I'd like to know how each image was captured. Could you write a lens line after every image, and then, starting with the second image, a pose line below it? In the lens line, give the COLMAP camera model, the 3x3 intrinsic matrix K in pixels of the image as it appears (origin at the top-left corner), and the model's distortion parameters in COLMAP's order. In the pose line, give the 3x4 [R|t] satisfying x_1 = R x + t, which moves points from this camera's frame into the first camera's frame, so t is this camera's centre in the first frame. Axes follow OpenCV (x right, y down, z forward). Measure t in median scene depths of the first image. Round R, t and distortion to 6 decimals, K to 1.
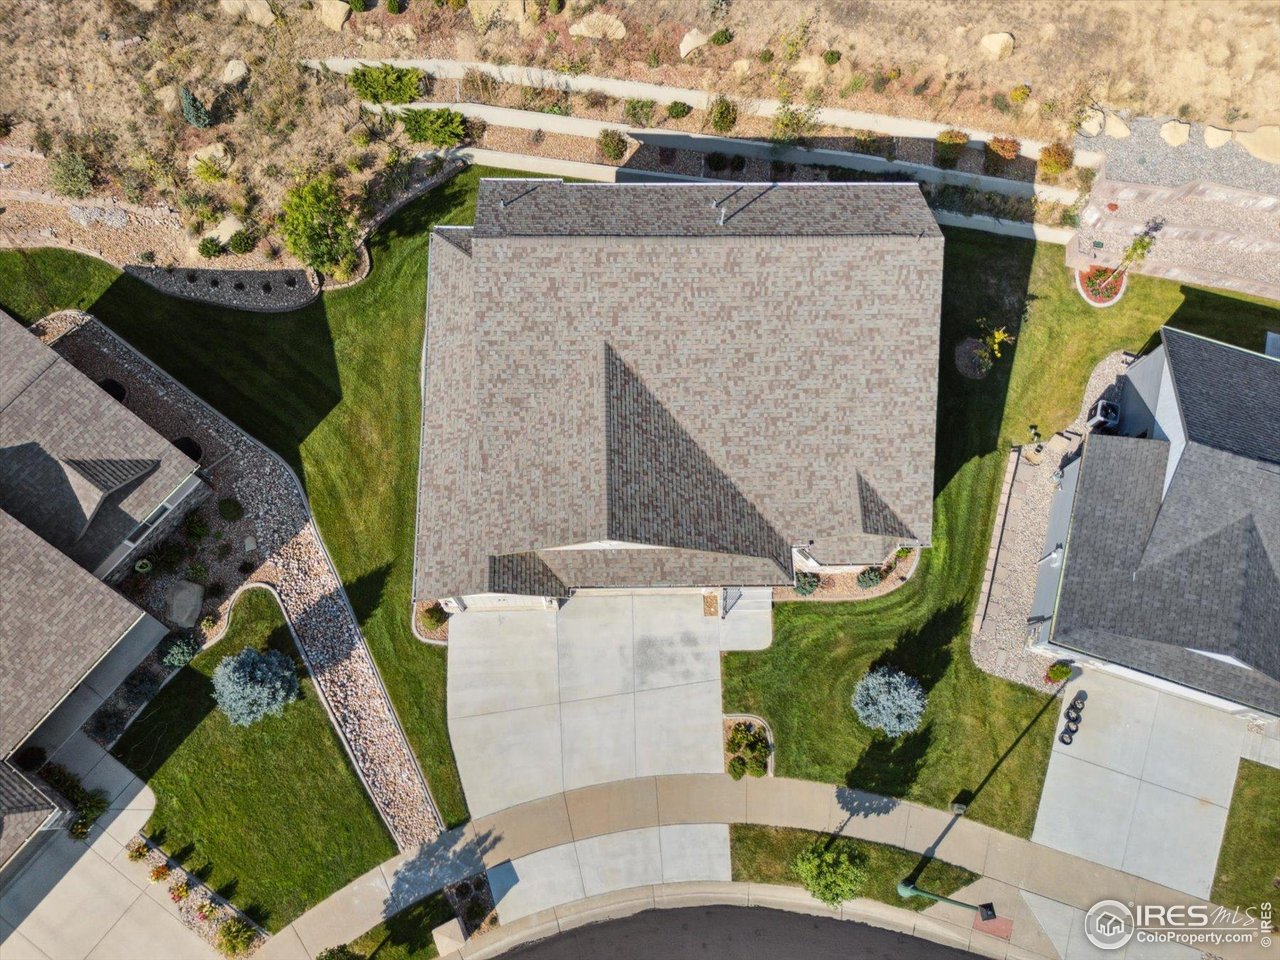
lens RADIAL K [[960.9, 0, 653.0], [0, 960.9, 481.0], [0, 0, 1]] dist [0.082138, -0.085305]
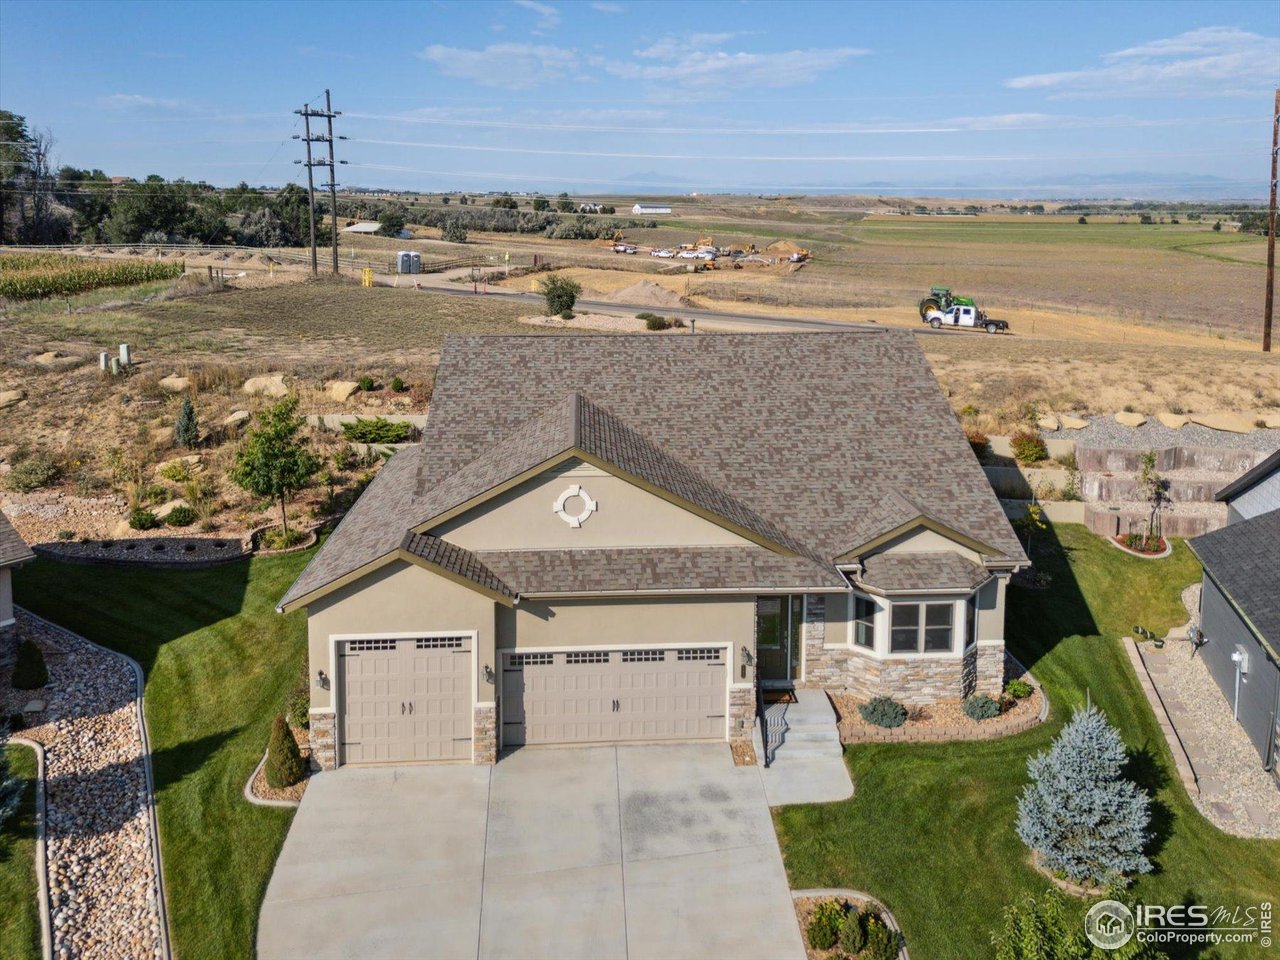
lens RADIAL K [[1003.7, 0, 654.6], [0, 1003.7, 302.7], [0, 0, 1]] dist [0.060405, -0.034494]
pose [[0.997932, -0.050287, 0.040031, -0.008843], [0.056999, 0.404537, -0.912744, 0.637780], [0.029705, 0.913138, 0.406566, 0.496884]]
